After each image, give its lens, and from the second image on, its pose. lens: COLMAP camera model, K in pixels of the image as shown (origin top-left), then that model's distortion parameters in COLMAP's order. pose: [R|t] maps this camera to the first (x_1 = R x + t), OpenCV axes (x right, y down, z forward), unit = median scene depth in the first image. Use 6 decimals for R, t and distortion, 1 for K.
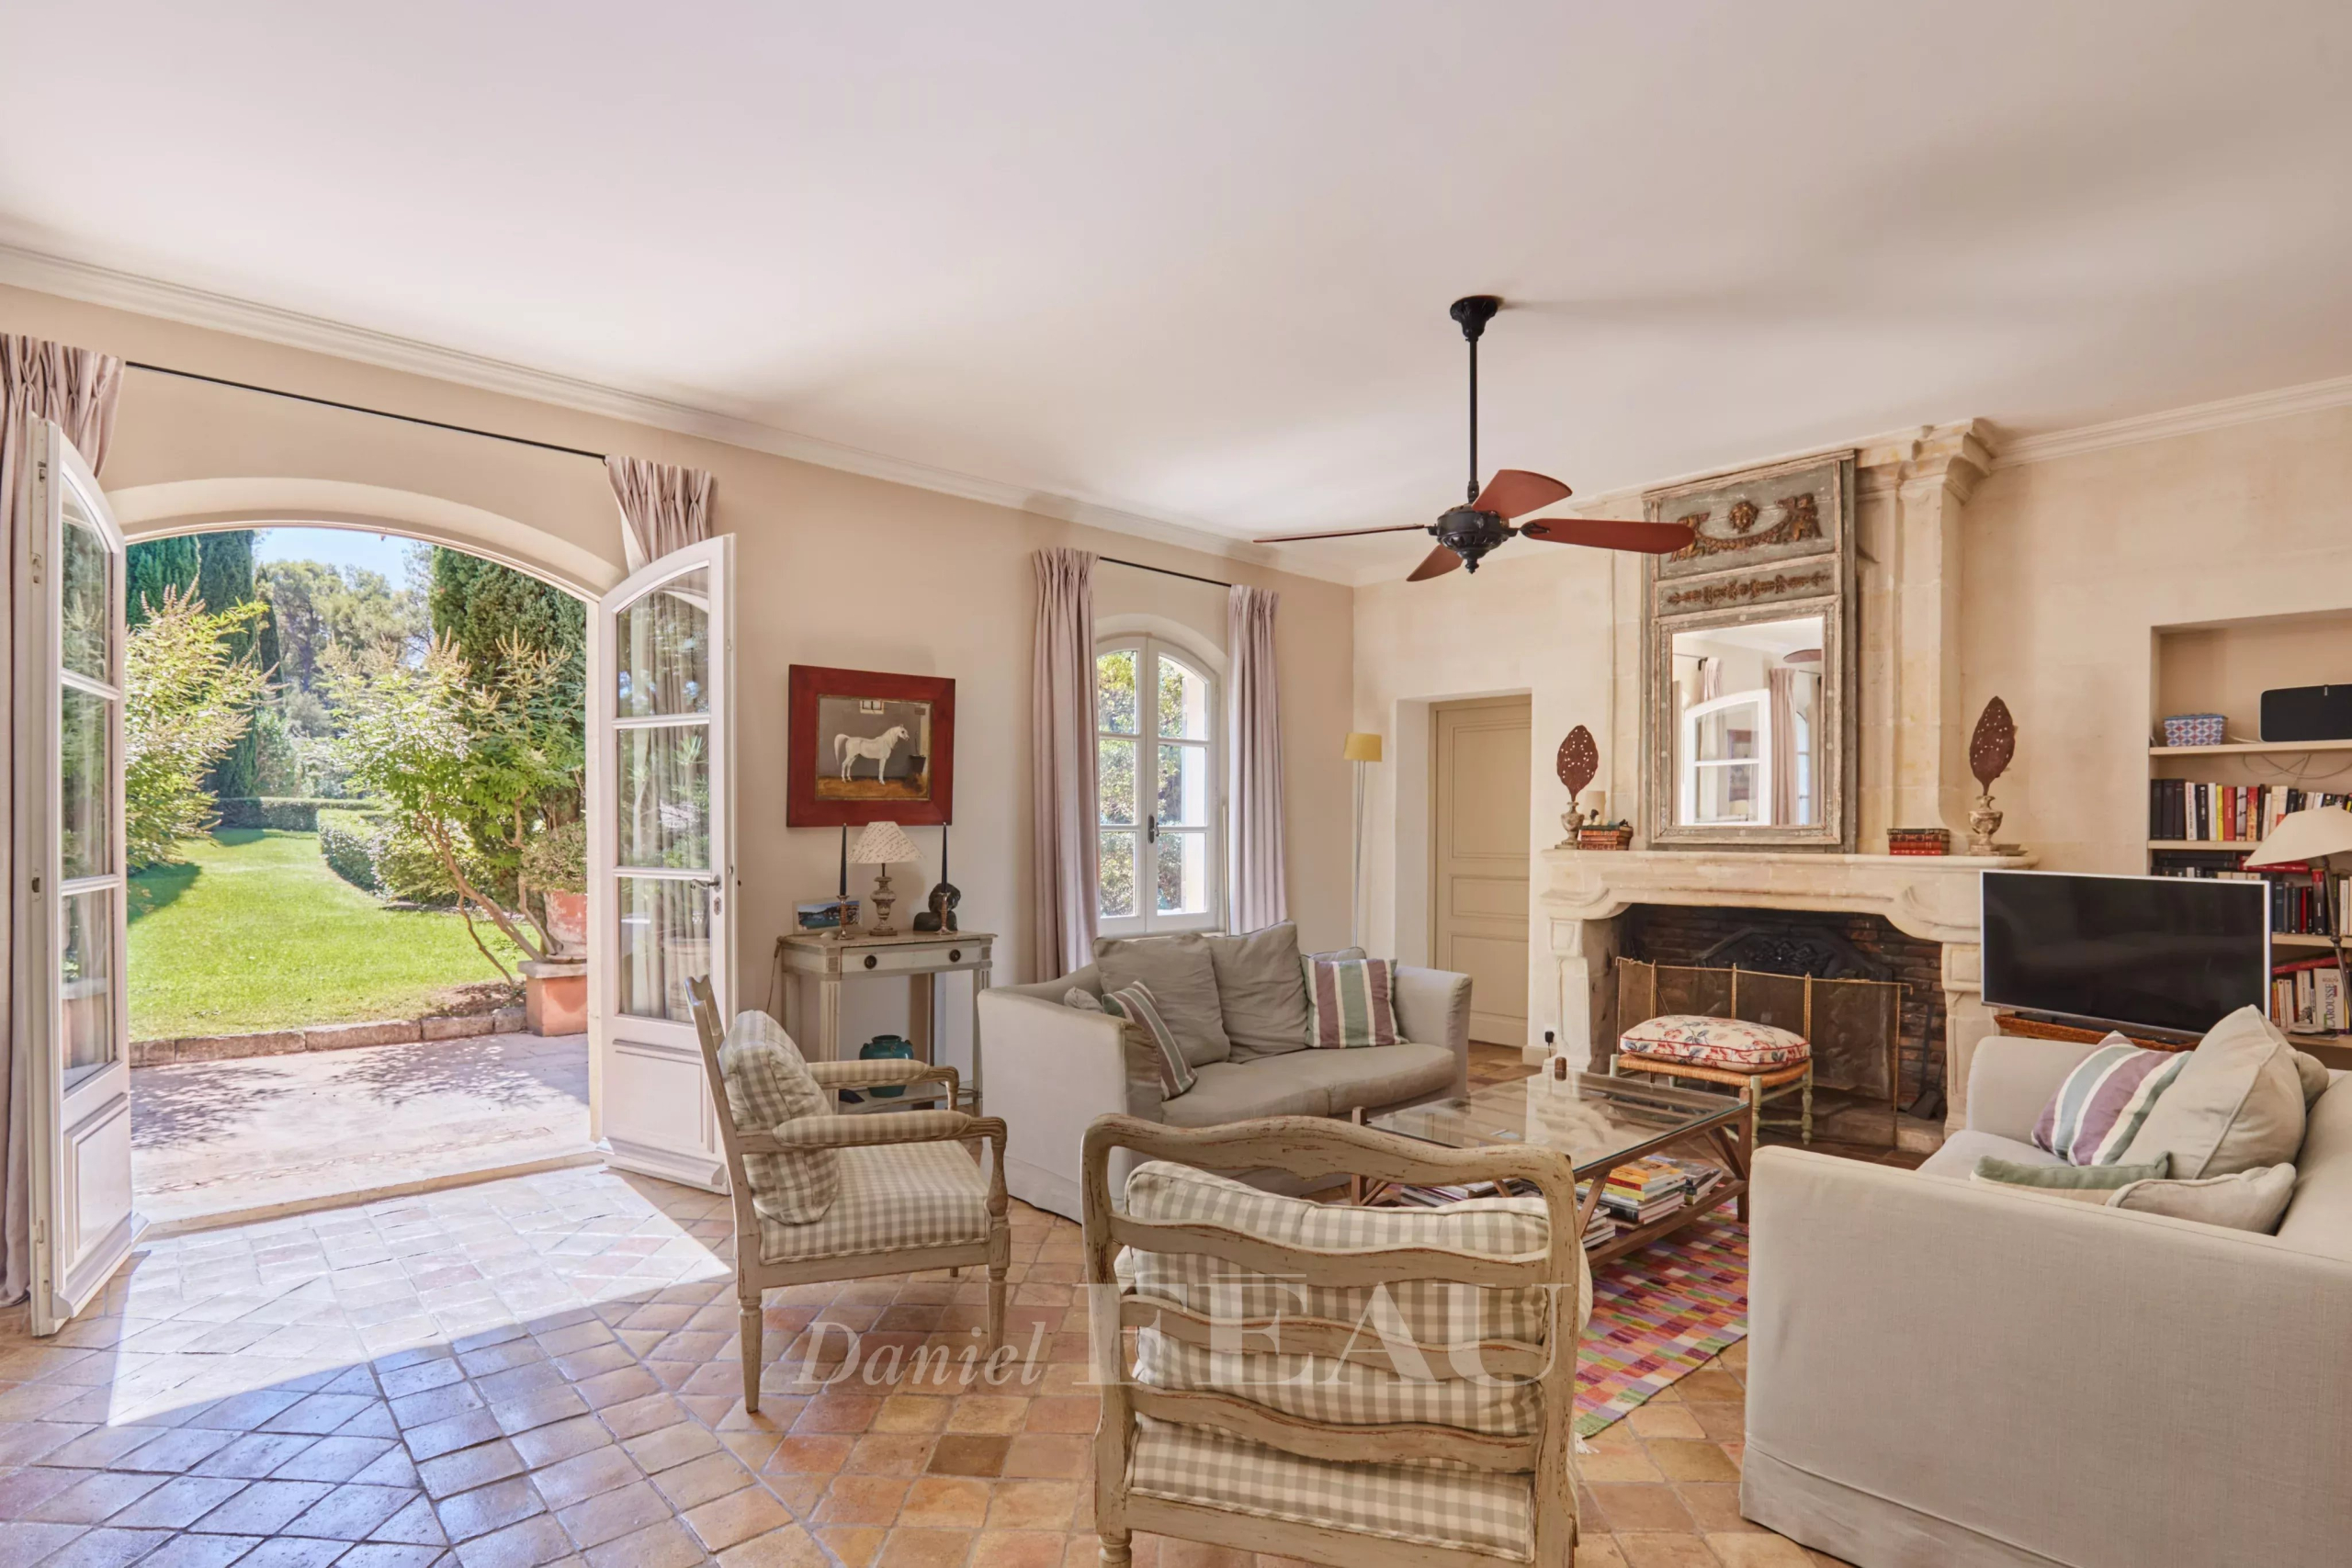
lens RADIAL K [[1139.2, 0, 1180.8], [0, 1139.2, 841.0], [0, 0, 1]] dist [-0.018253, -0.000524]
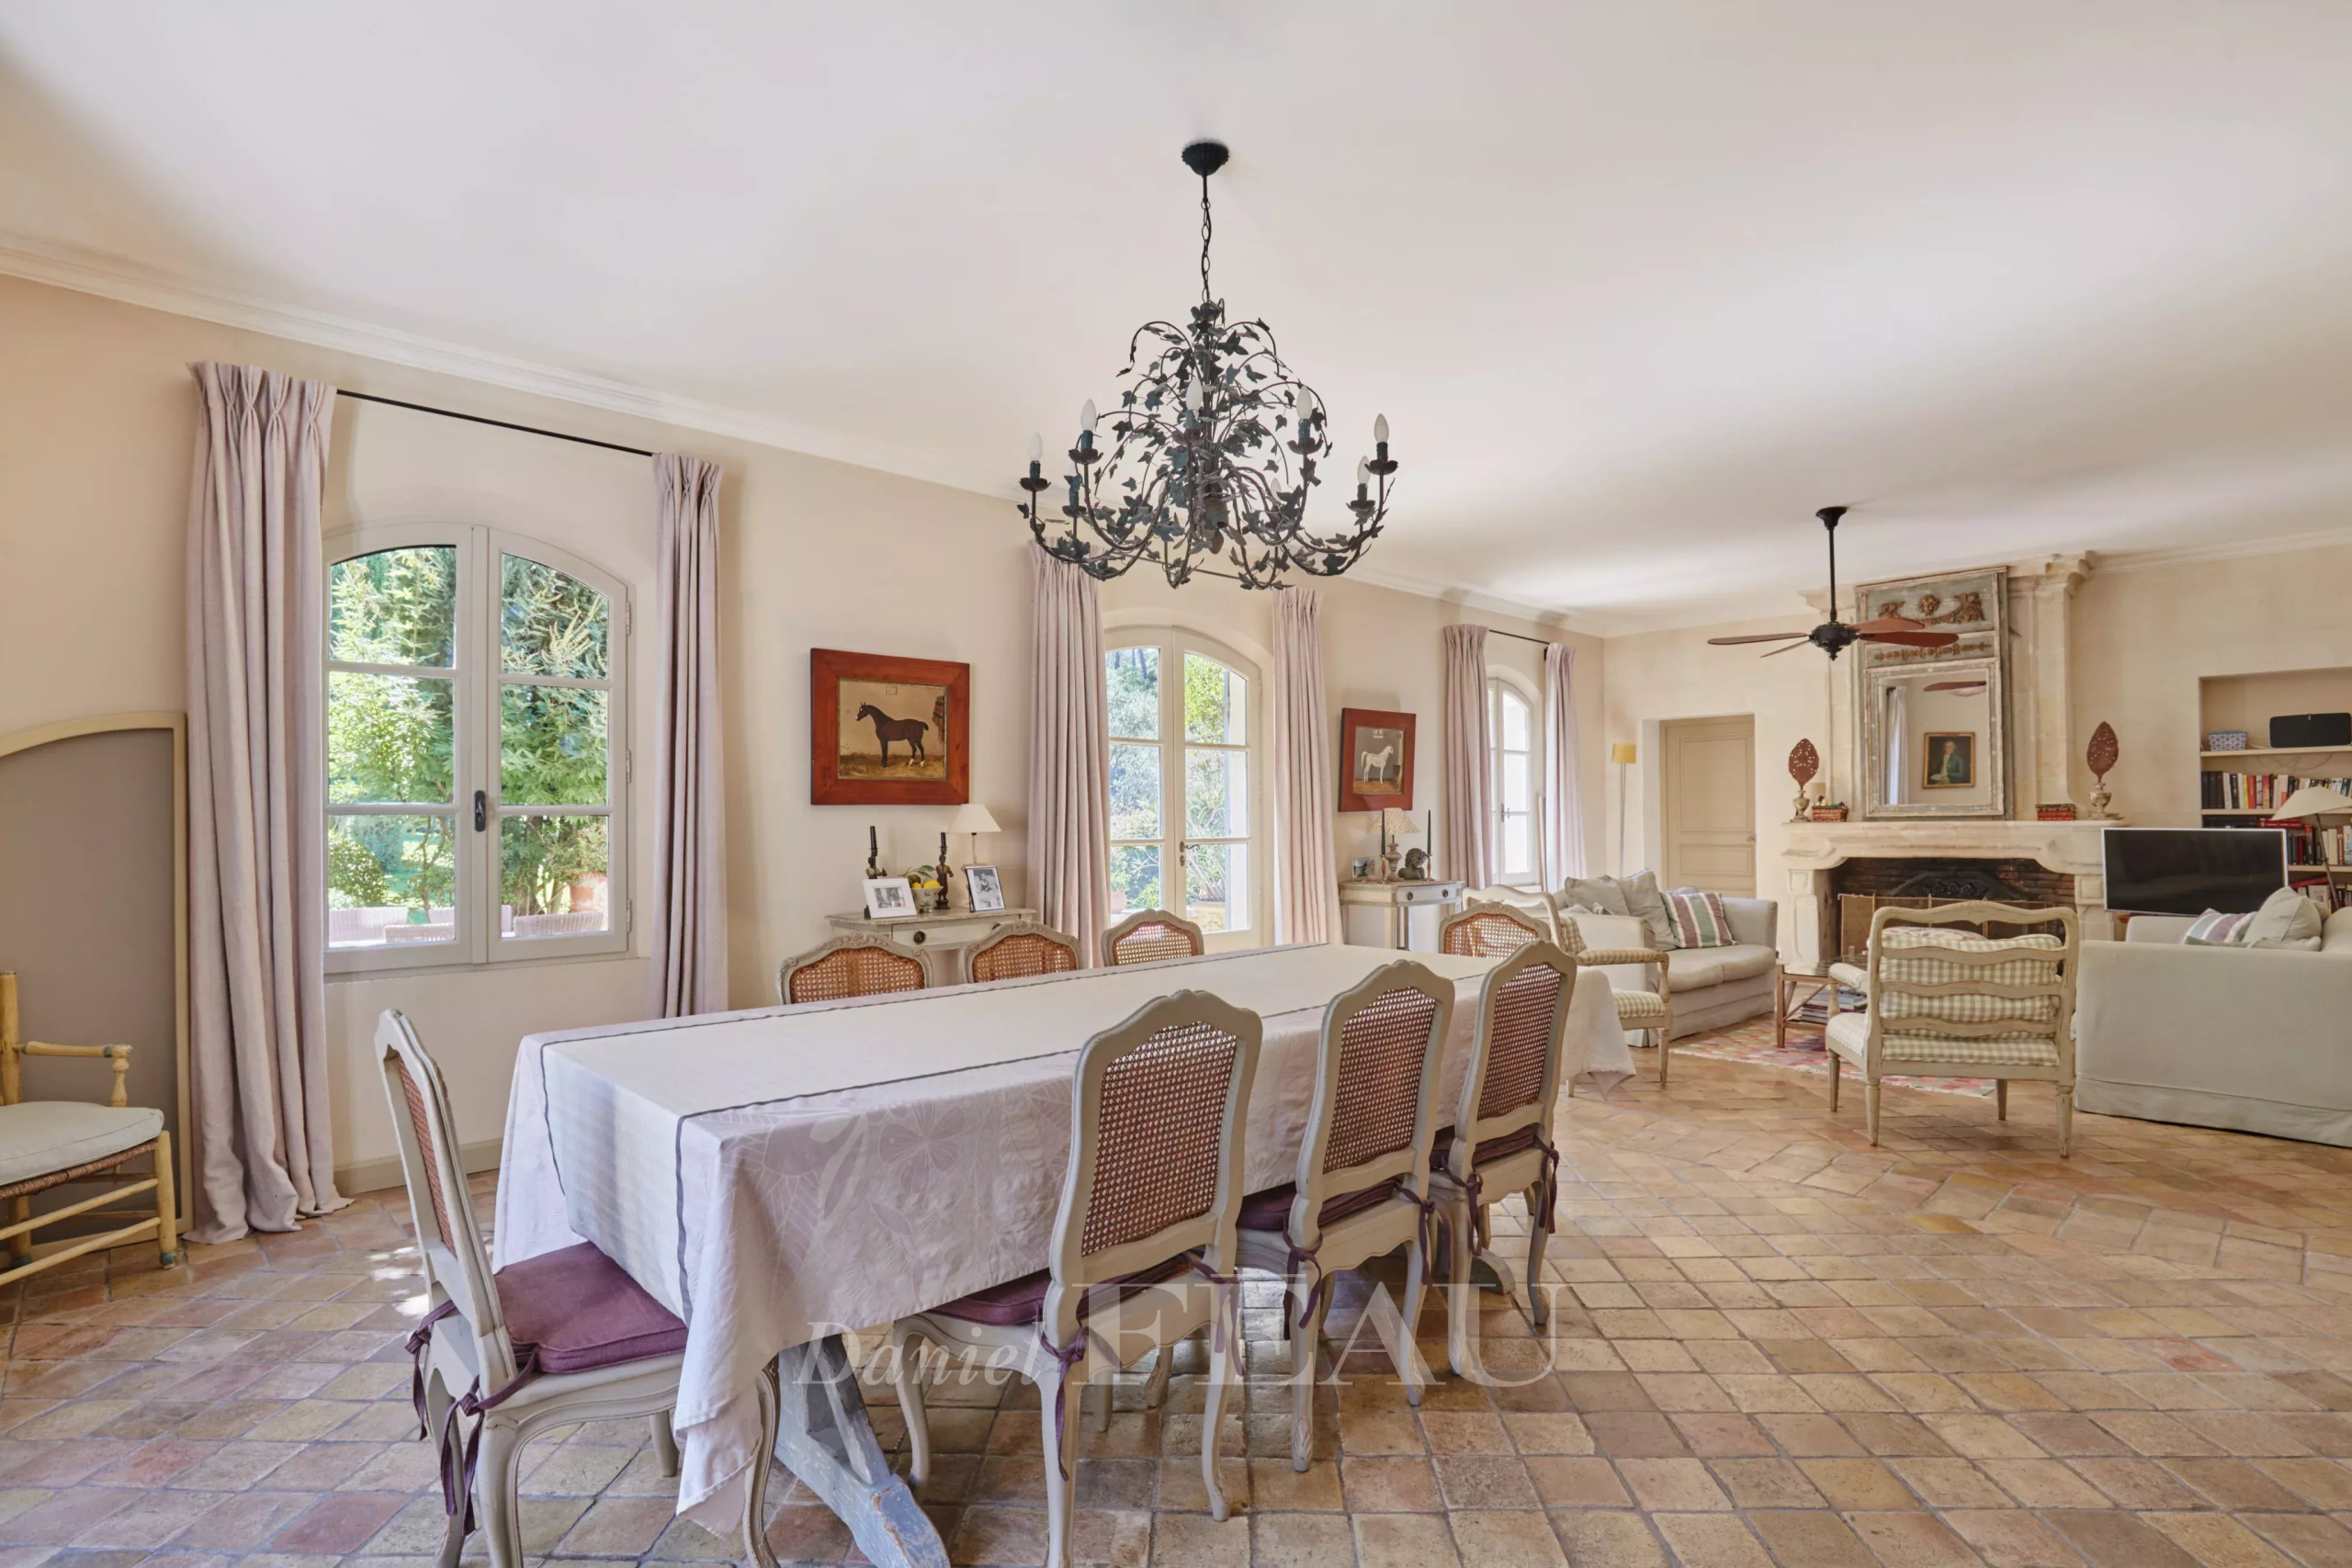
lens RADIAL K [[1117.3, 0, 1213.5], [0, 1117.3, 804.9], [0, 0, 1]] dist [-0.001288, -0.000261]
pose [[0.999353, -0.011954, 0.033911, -0.571725], [0.012893, 0.999535, -0.027632, 0.017998], [-0.033565, 0.028051, 0.999043, -0.518703]]
